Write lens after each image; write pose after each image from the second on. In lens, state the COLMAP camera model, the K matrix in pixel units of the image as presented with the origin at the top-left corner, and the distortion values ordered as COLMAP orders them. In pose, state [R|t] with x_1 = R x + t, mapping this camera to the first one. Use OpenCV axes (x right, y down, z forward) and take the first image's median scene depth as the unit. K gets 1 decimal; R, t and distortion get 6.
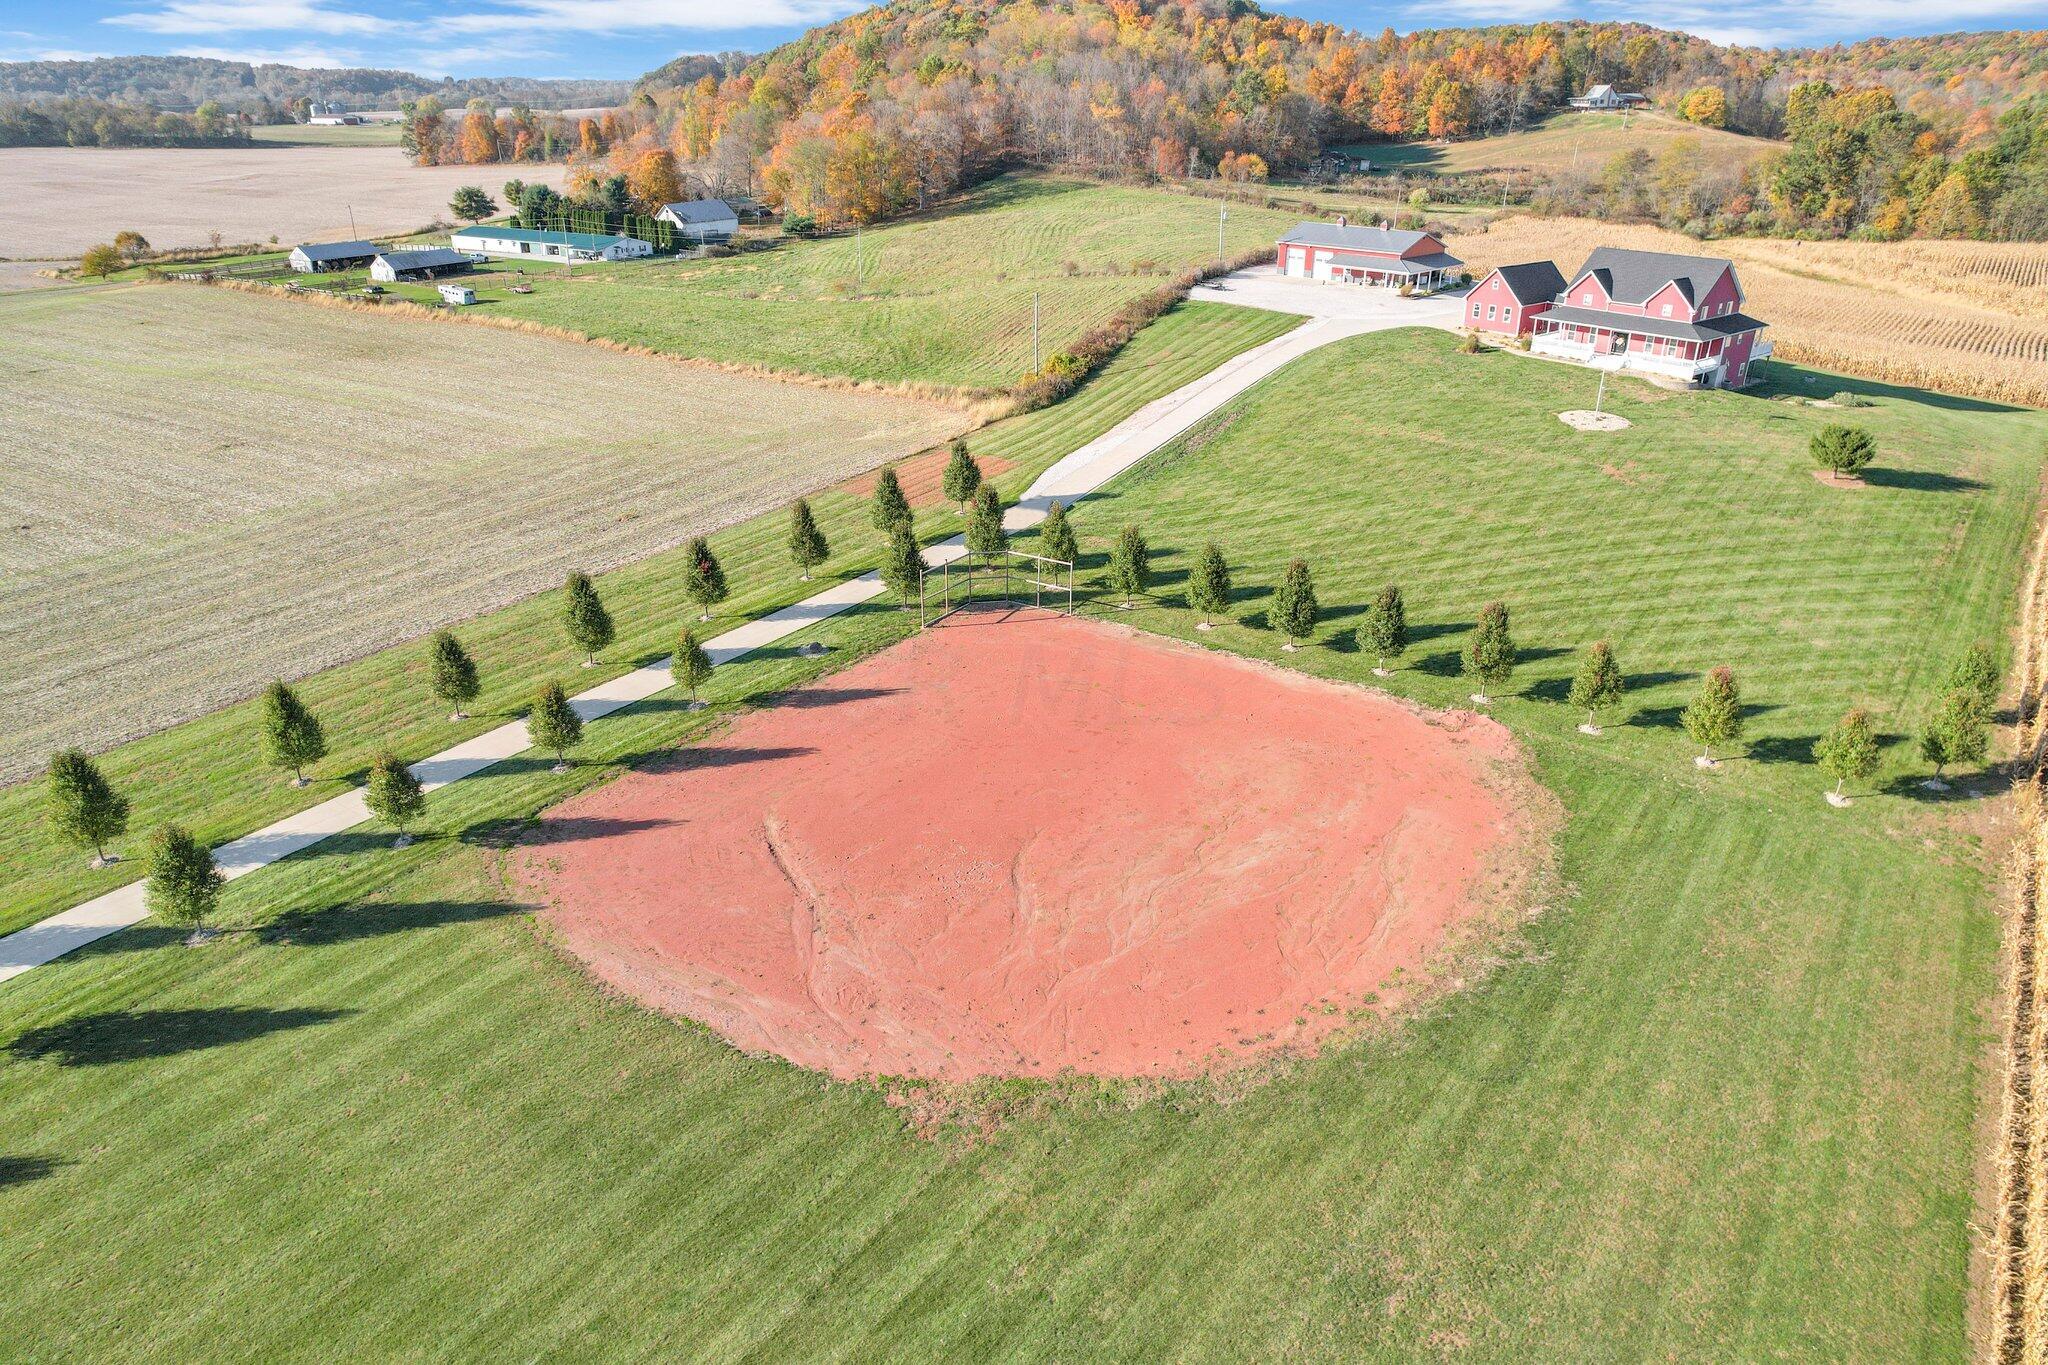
lens RADIAL K [[1312.3, 0, 1033.1], [0, 1312.3, 689.6], [0, 0, 1]] dist [-0.077680, 0.073962]
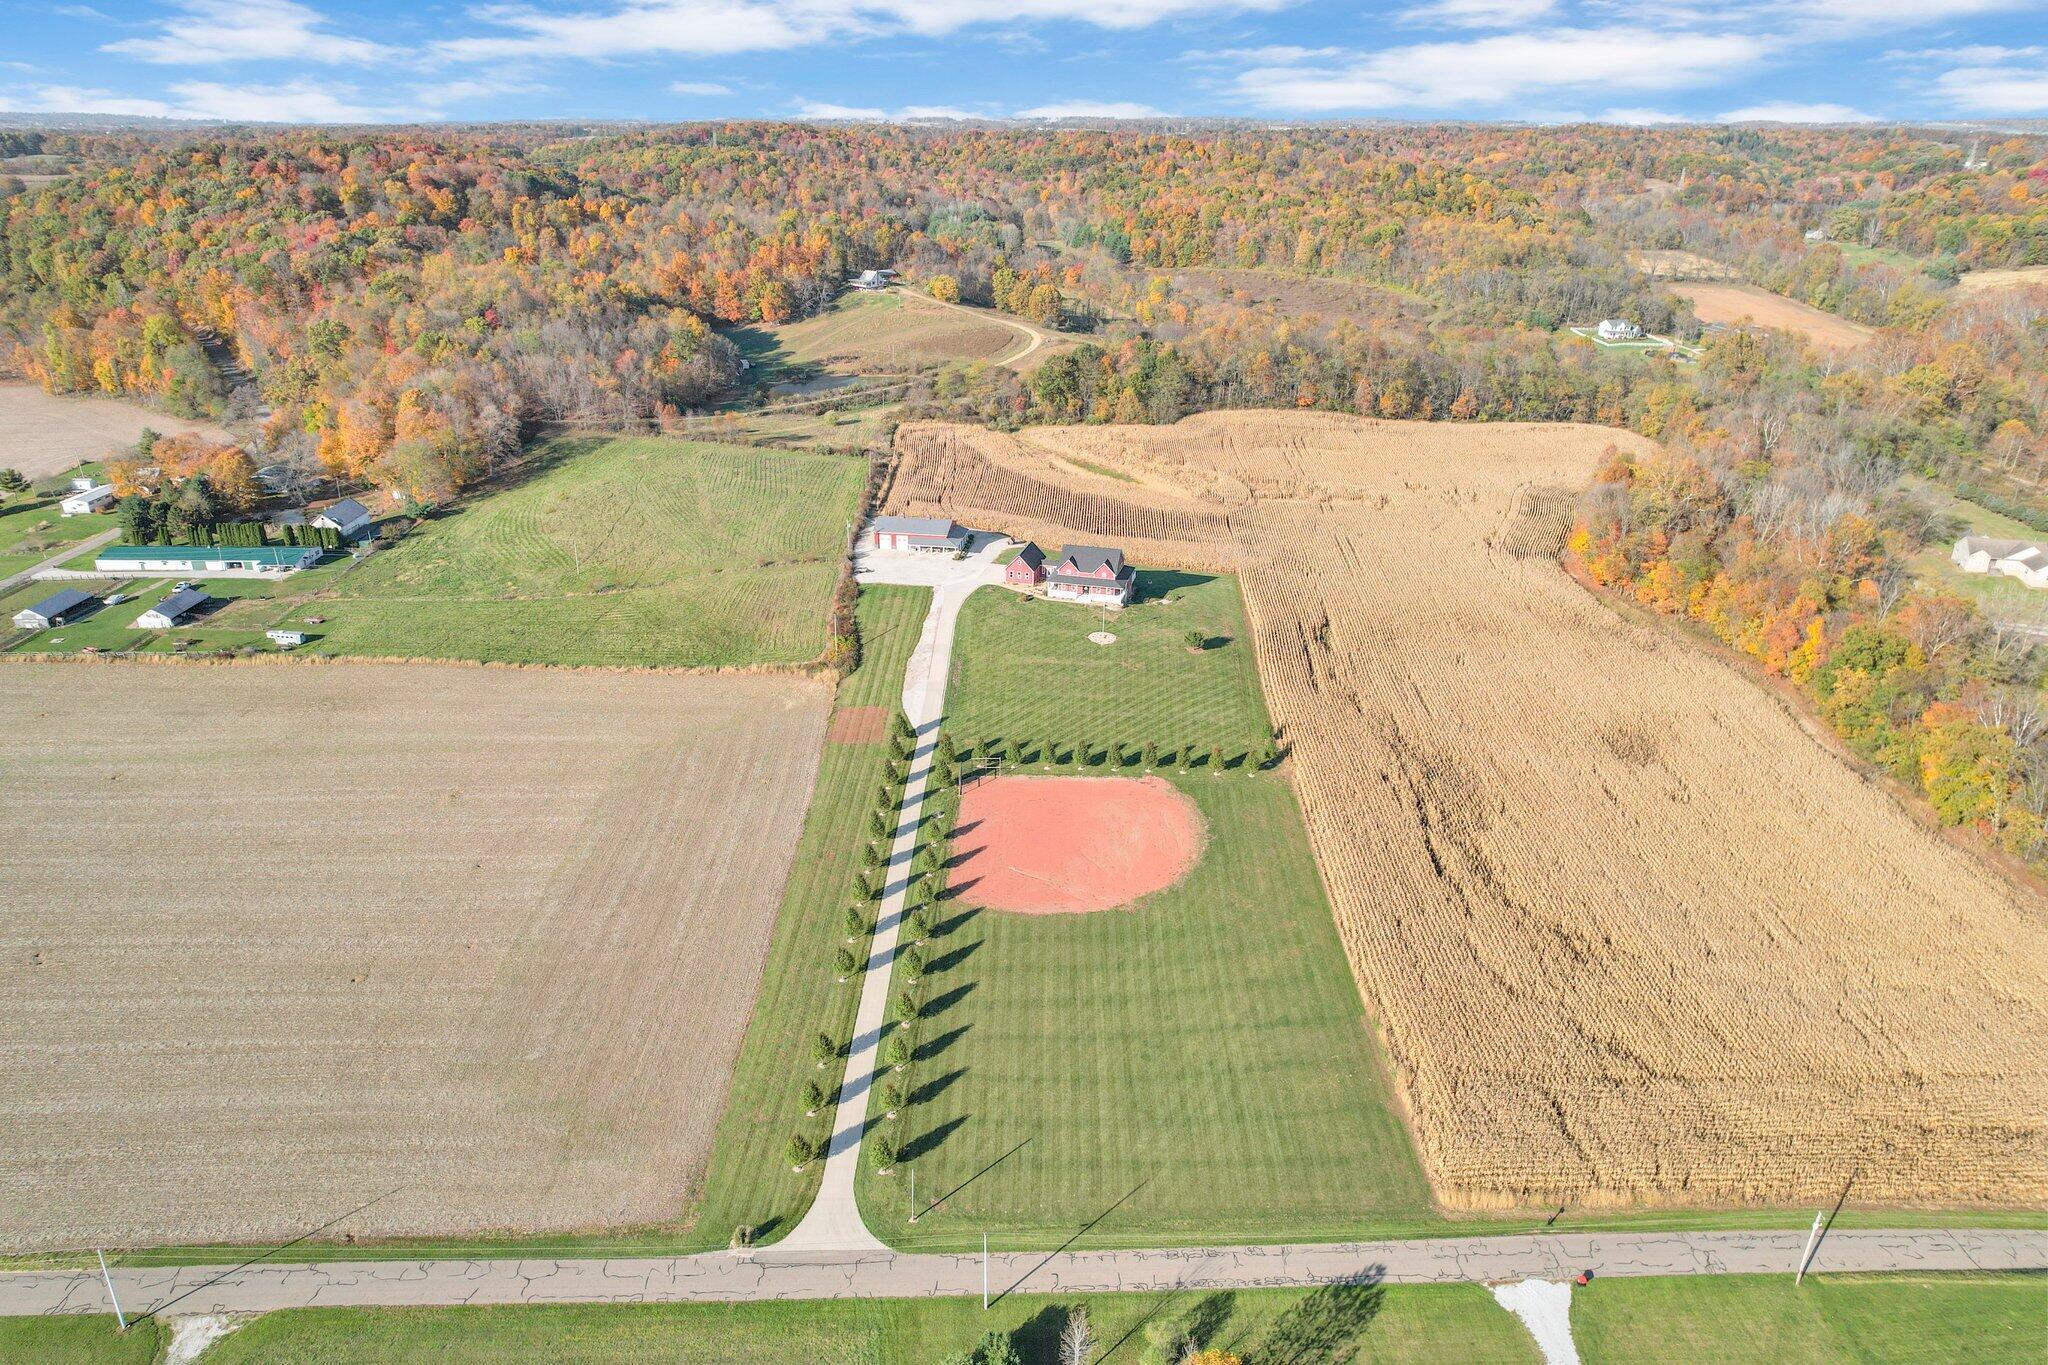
lens RADIAL K [[1293.3, 0, 1026.0], [0, 1293.3, 723.3], [0, 0, 1]] dist [-0.069585, 0.052316]
pose [[0.829078, -0.242666, 0.503730, -0.397529], [0.234723, 0.968736, 0.080353, -0.116389], [-0.507480, 0.051618, 0.860116, -0.424955]]
